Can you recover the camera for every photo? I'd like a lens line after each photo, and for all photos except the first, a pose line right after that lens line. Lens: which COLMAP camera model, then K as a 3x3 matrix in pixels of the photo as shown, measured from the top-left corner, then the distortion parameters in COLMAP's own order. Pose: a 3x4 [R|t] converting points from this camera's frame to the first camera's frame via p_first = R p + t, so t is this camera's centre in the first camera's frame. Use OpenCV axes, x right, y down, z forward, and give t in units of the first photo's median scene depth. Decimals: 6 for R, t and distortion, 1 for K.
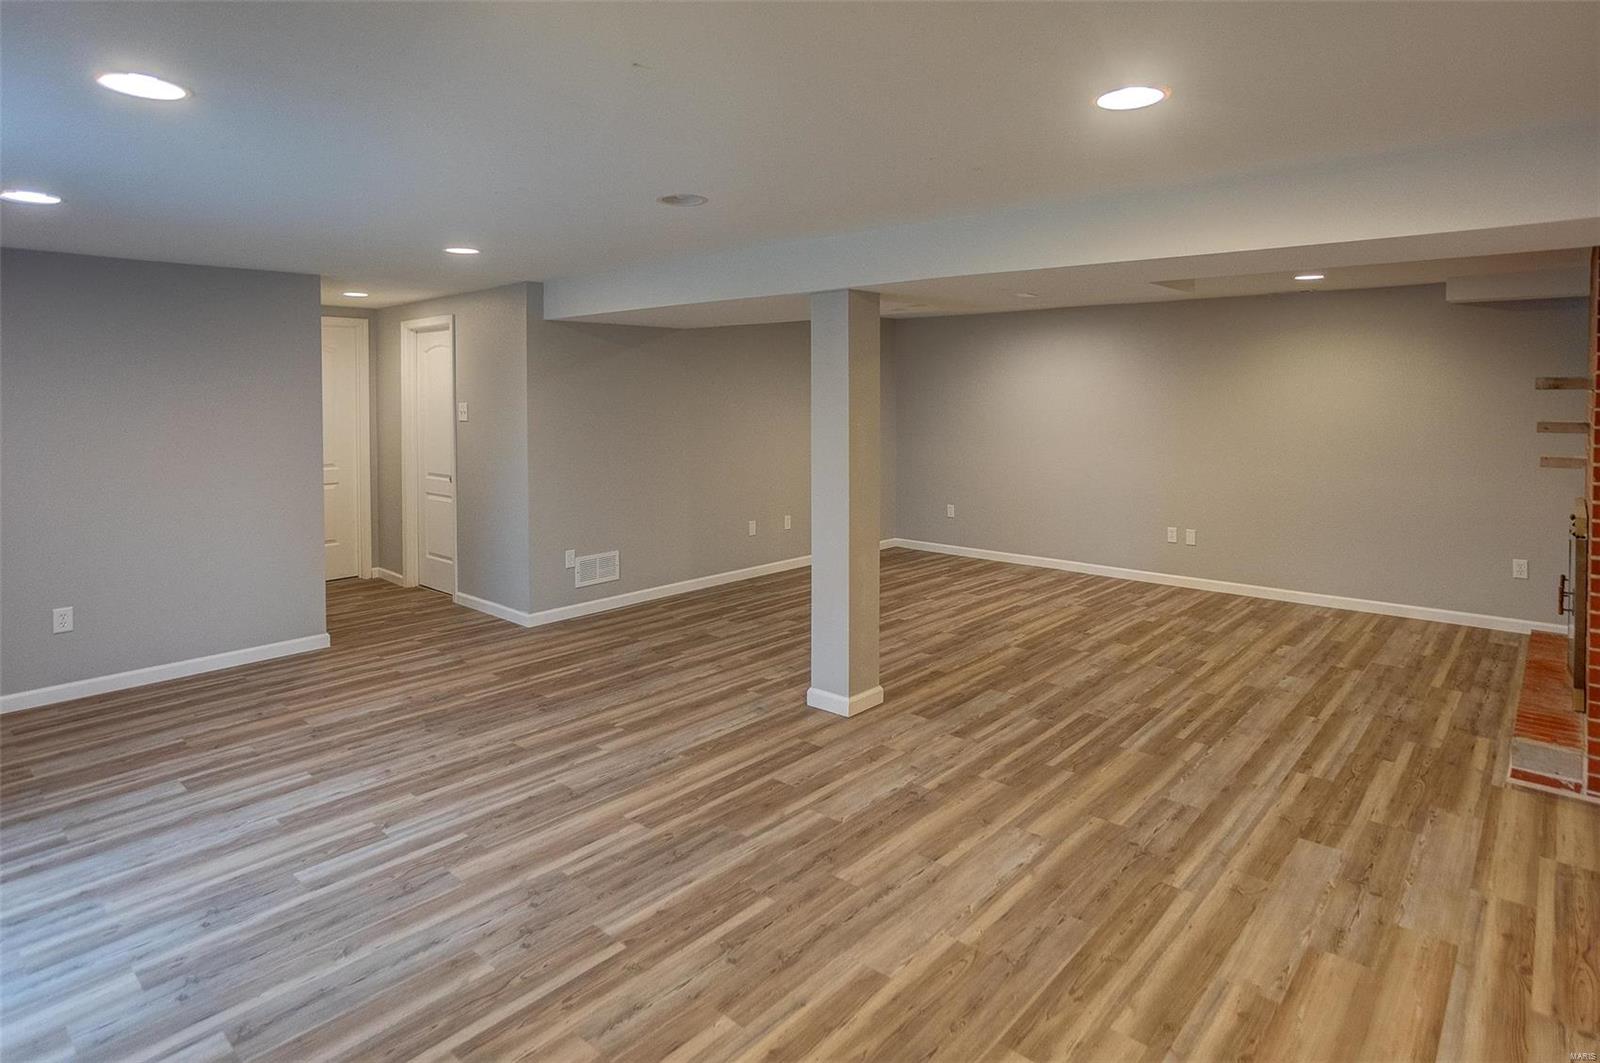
lens RADIAL K [[843.3, 0, 794.5], [0, 843.3, 532.8], [0, 0, 1]] dist [-0.001799, -0.002849]
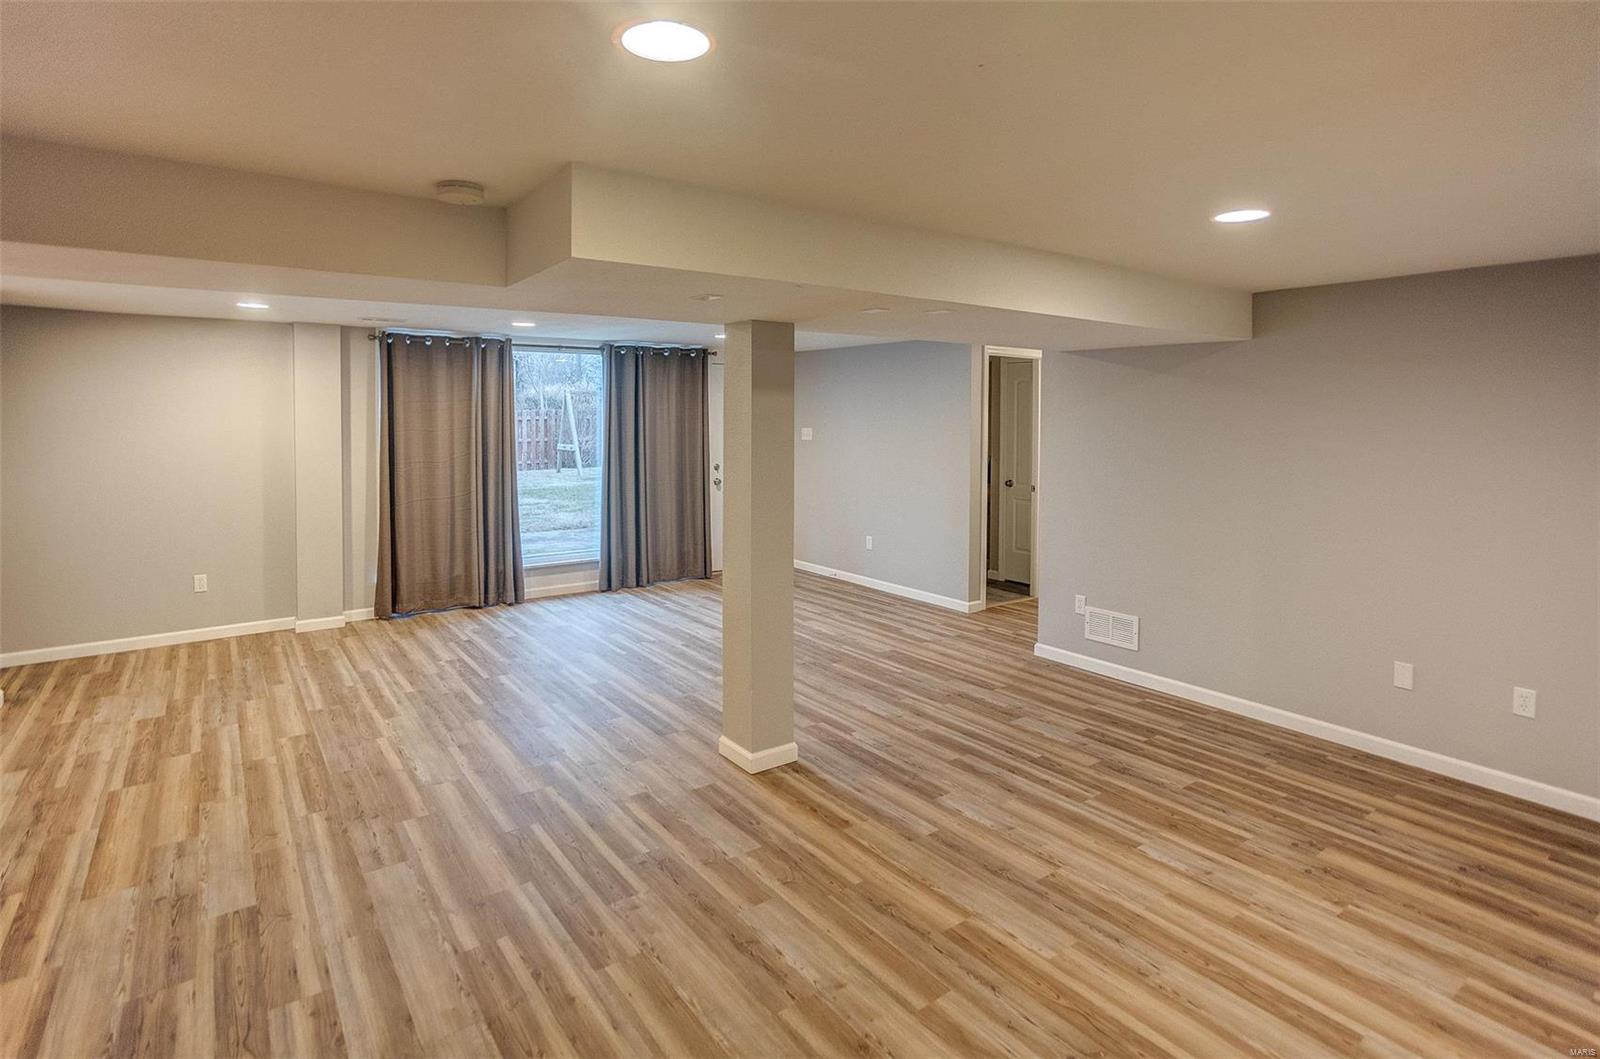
lens RADIAL K [[808.1, 0, 796.1], [0, 808.1, 528.2], [0, 0, 1]] dist [0.003307, 0.004553]
pose [[-0.209472, 0.130475, -0.969070, 1.333251], [-0.159032, 0.973316, 0.165423, -0.304853], [0.964795, 0.188764, -0.183133, 1.713578]]
